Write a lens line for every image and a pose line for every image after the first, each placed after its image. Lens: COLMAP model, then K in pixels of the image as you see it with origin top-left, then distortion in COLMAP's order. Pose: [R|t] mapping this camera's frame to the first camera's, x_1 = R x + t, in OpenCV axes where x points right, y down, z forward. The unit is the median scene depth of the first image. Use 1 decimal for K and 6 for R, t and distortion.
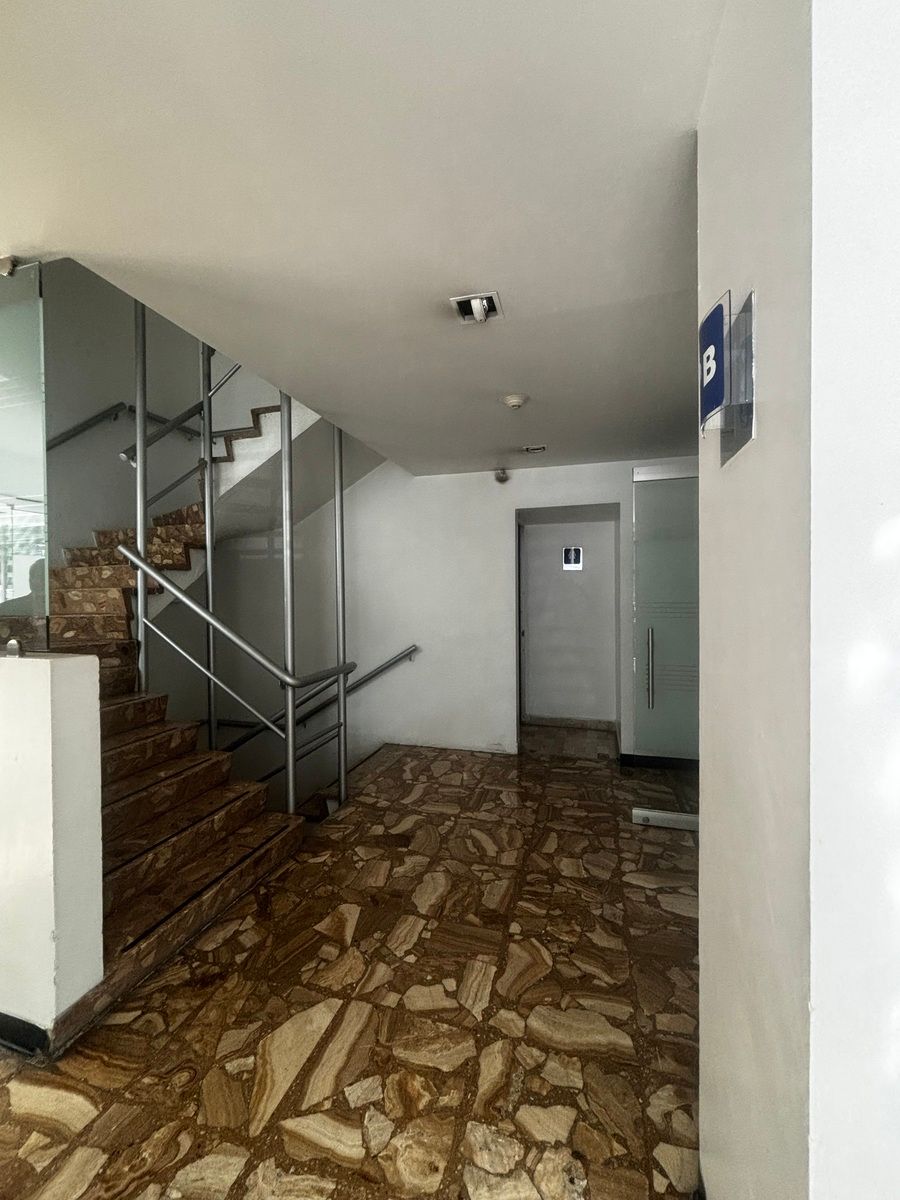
lens RADIAL K [[488.7, 0, 447.8], [0, 488.7, 593.1], [0, 0, 1]] dist [-0.002809, 0.002891]
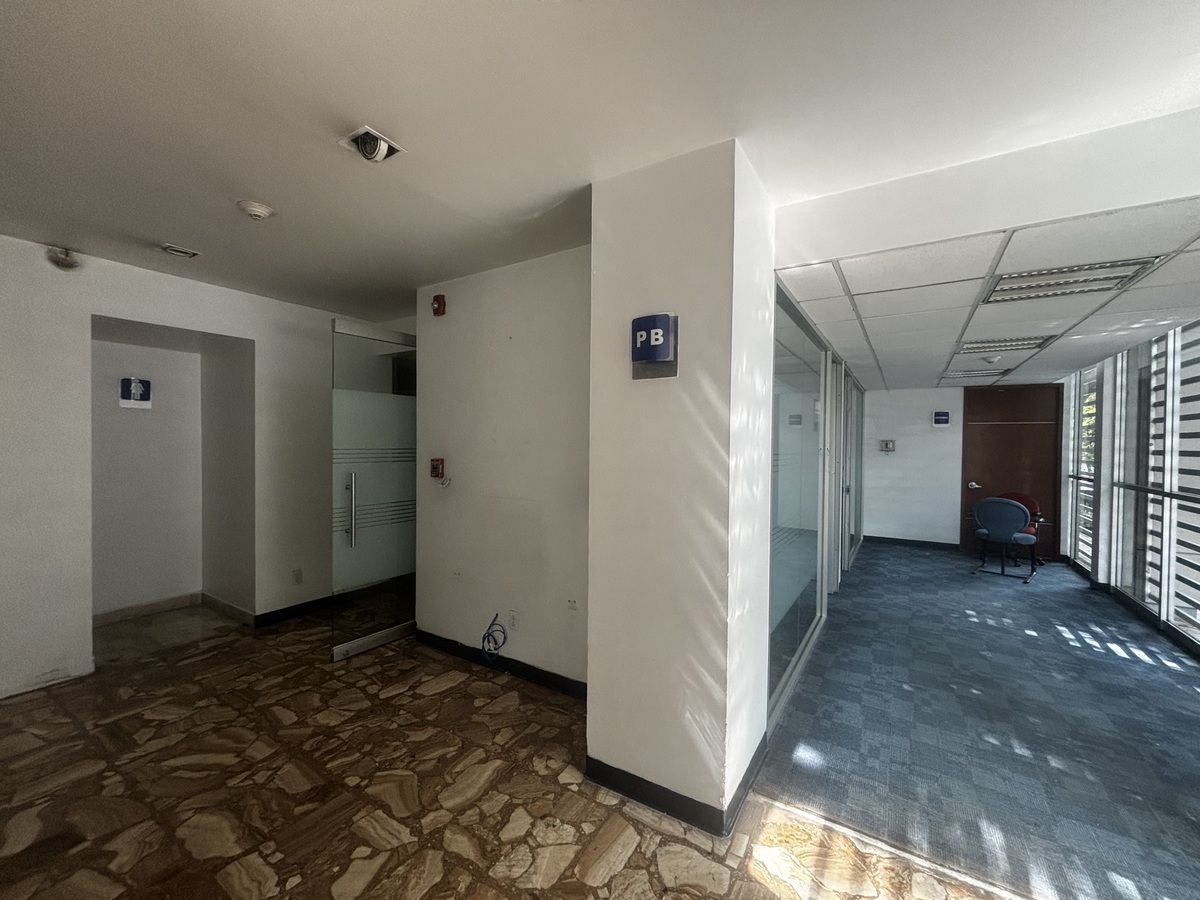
lens RADIAL K [[488.7, 0, 597.2], [0, 488.7, 451.2], [0, 0, 1]] dist [-0.002809, 0.002891]
pose [[0.277127, -0.008260, 0.960798, -0.629132], [-0.008812, 0.999899, 0.011137, 0.009664], [-0.960793, -0.011553, 0.277026, 0.252027]]
